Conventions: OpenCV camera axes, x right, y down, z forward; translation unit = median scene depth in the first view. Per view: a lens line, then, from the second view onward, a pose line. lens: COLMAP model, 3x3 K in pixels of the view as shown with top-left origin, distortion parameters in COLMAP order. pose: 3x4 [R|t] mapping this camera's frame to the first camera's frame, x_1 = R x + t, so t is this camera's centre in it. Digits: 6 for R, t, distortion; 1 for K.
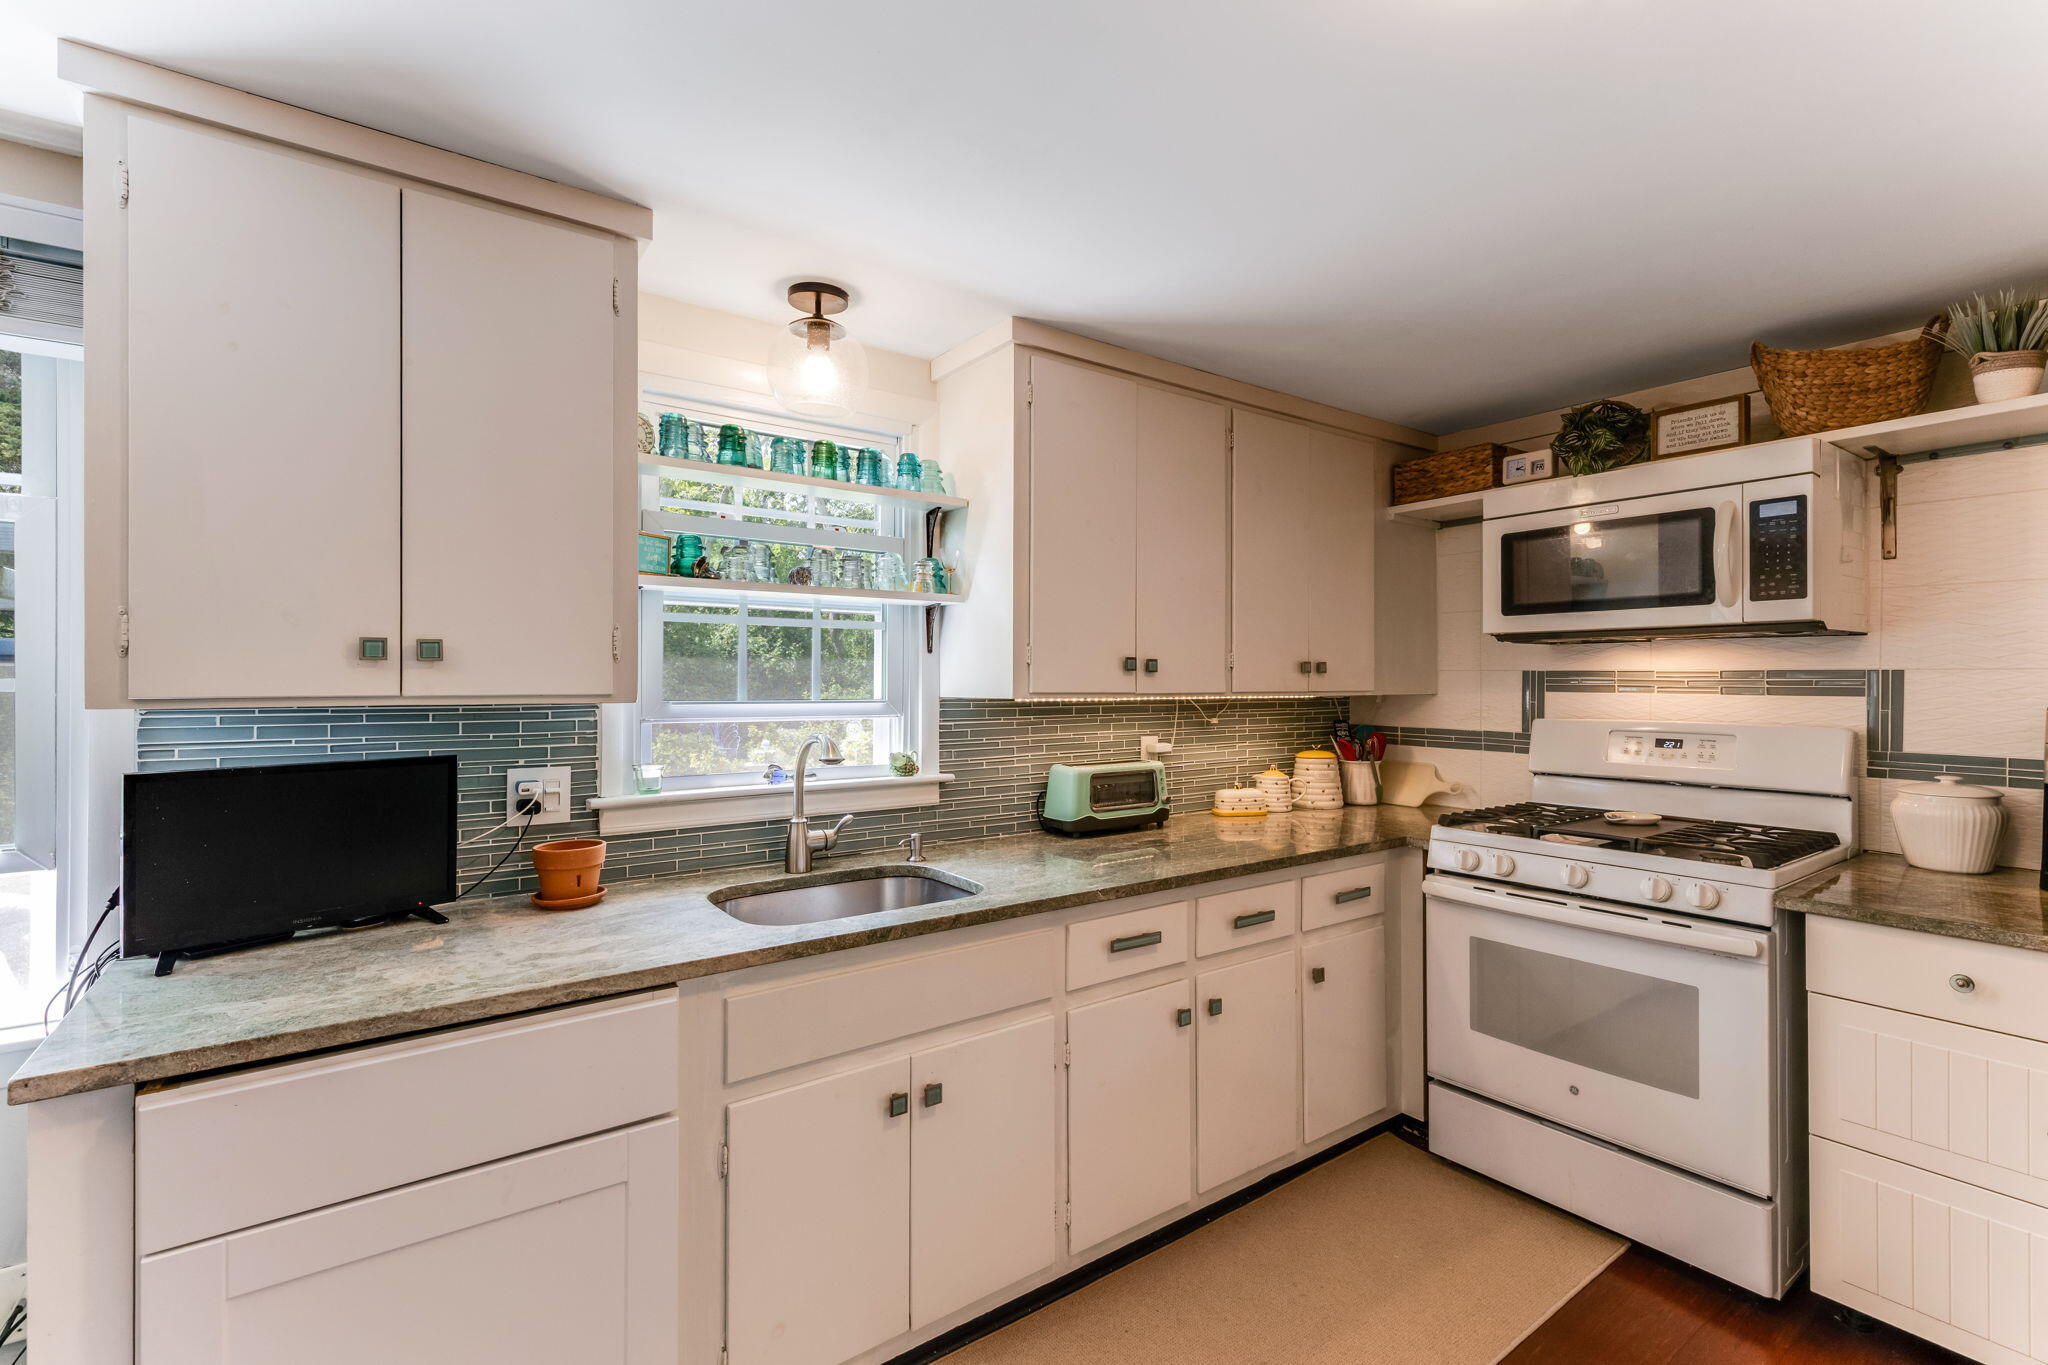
lens RADIAL K [[891.9, 0, 989.0], [0, 891.9, 670.8], [0, 0, 1]] dist [0.003904, 0.000006]
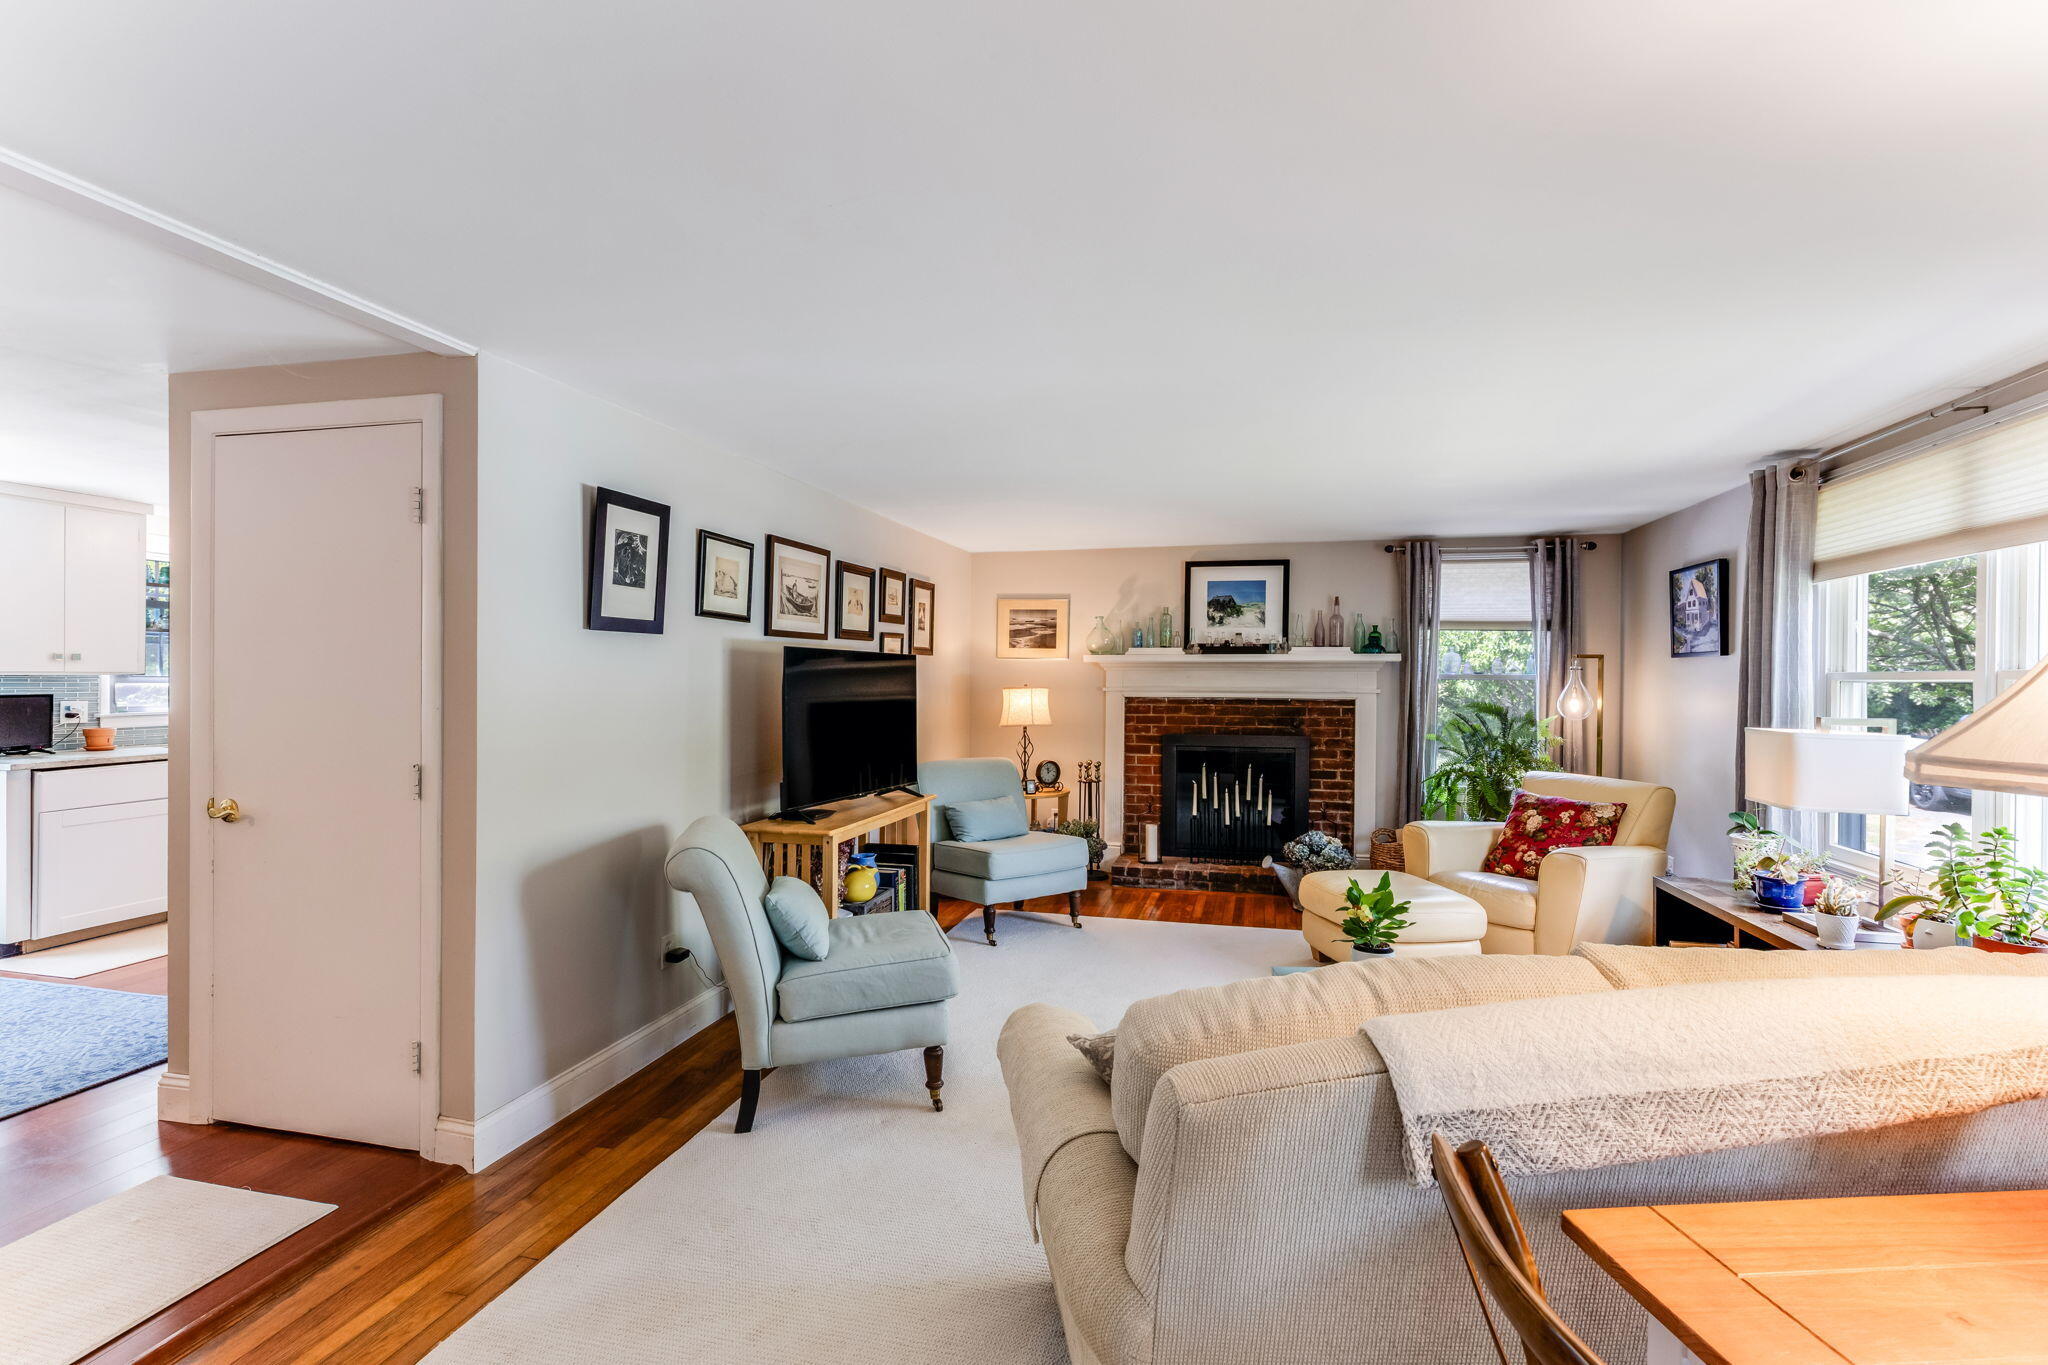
lens RADIAL K [[924.0, 0, 1021.2], [0, 924.0, 674.6], [0, 0, 1]] dist [0.002632, -0.000334]
pose [[0.762168, 0.004833, 0.647361, -0.132001], [-0.013077, 0.999883, 0.007930, -0.019847], [-0.647247, -0.014510, 0.762142, -2.401713]]
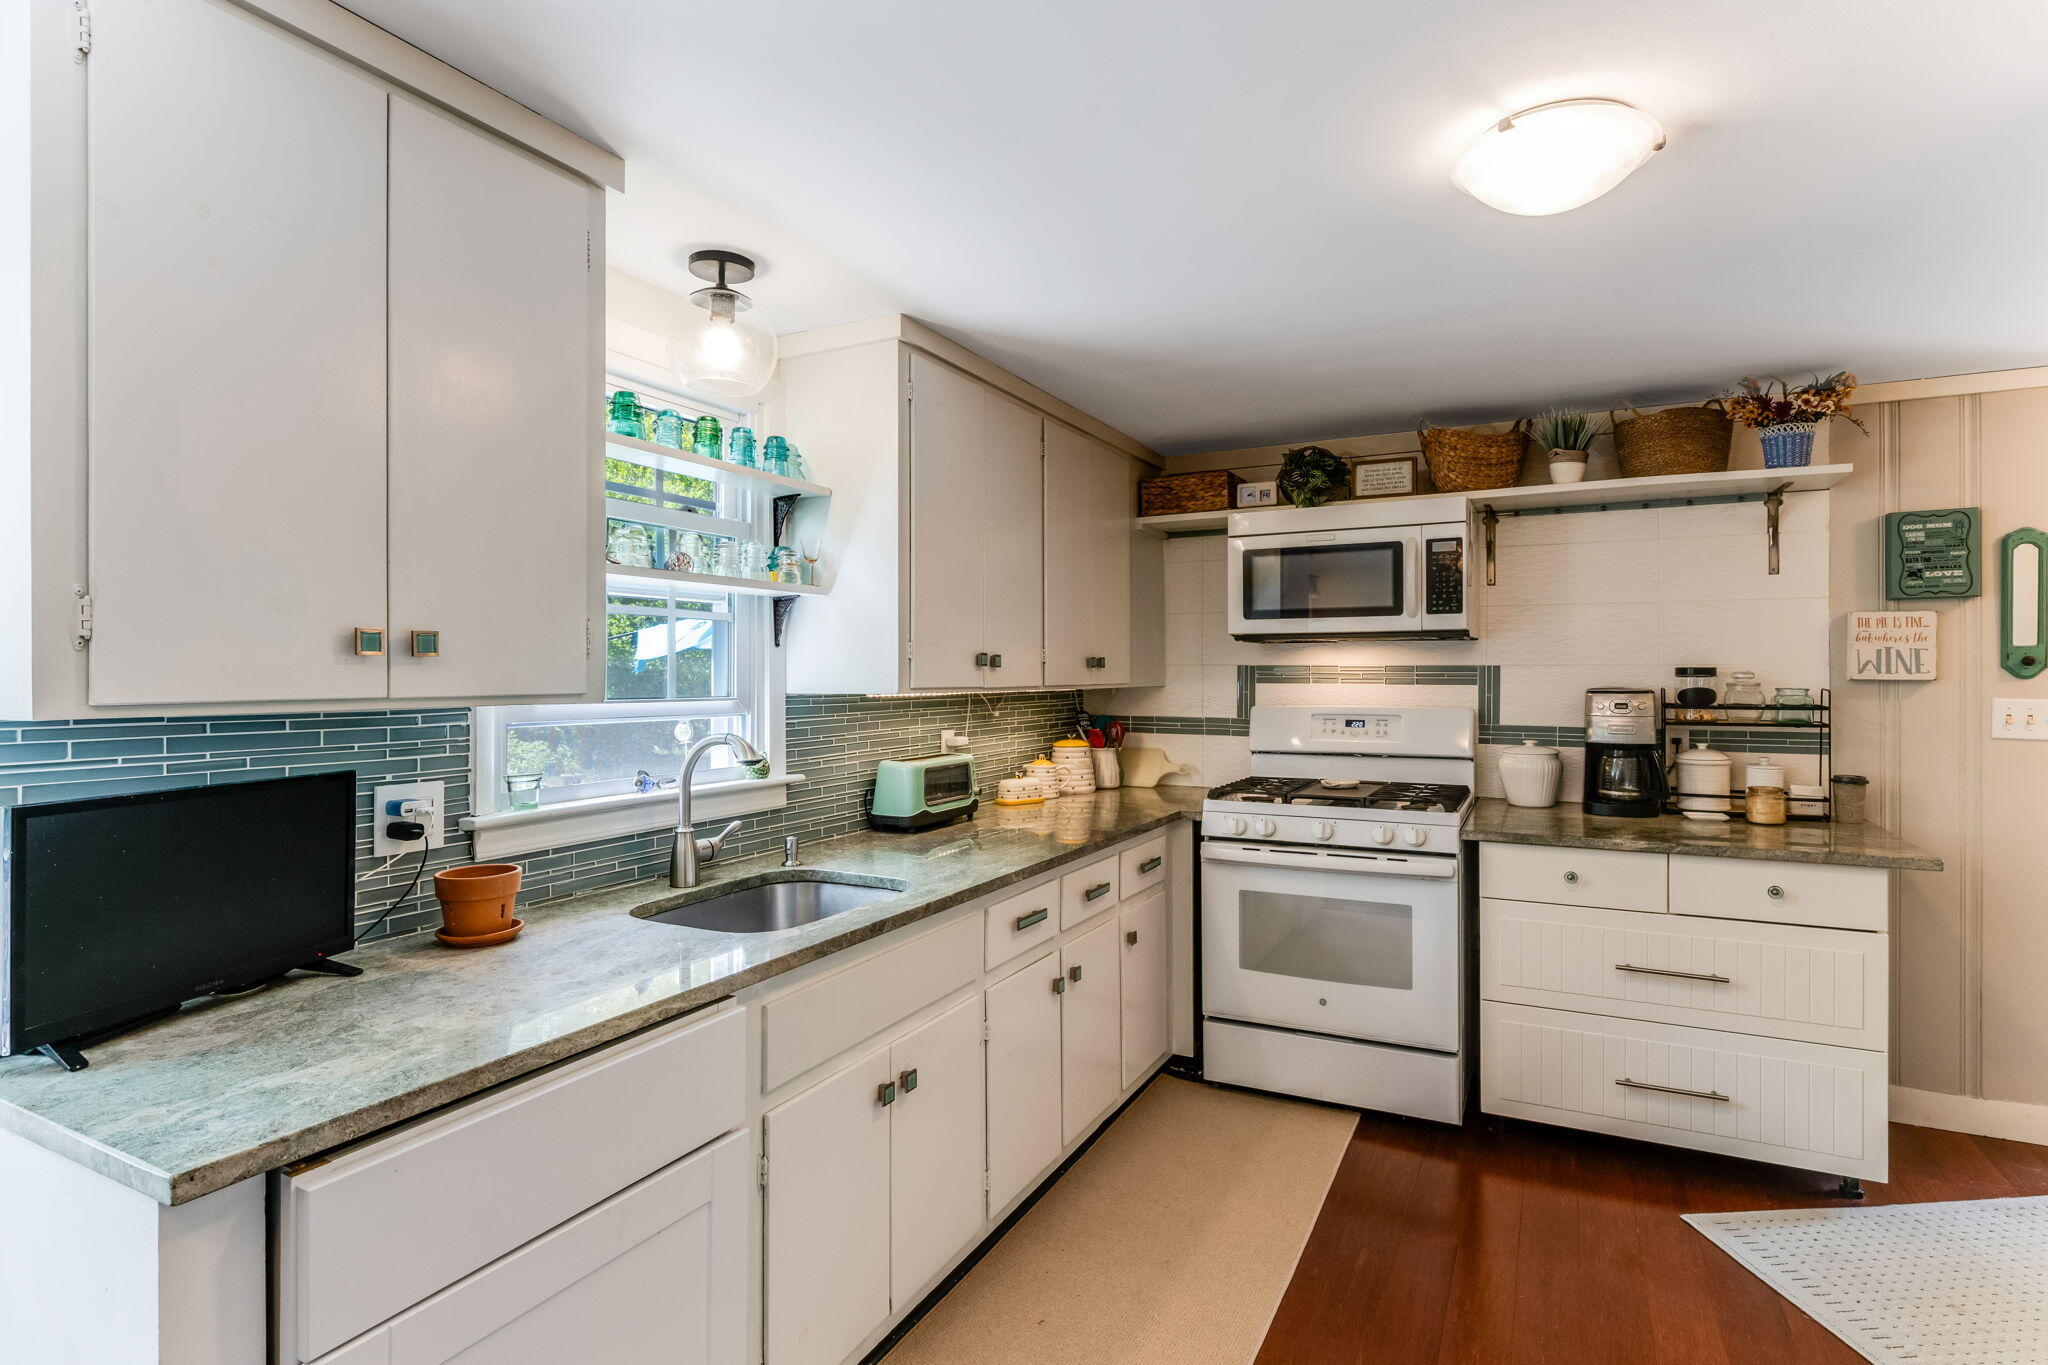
lens RADIAL K [[1003.3, 0, 989.0], [0, 1003.3, 660.1], [0, 0, 1]] dist [0.001484, -0.006365]
pose [[0.901198, 0.002856, 0.433399, -0.365808], [-0.001734, 0.999994, -0.002984, -0.003519], [-0.433405, 0.001938, 0.901197, -0.060442]]
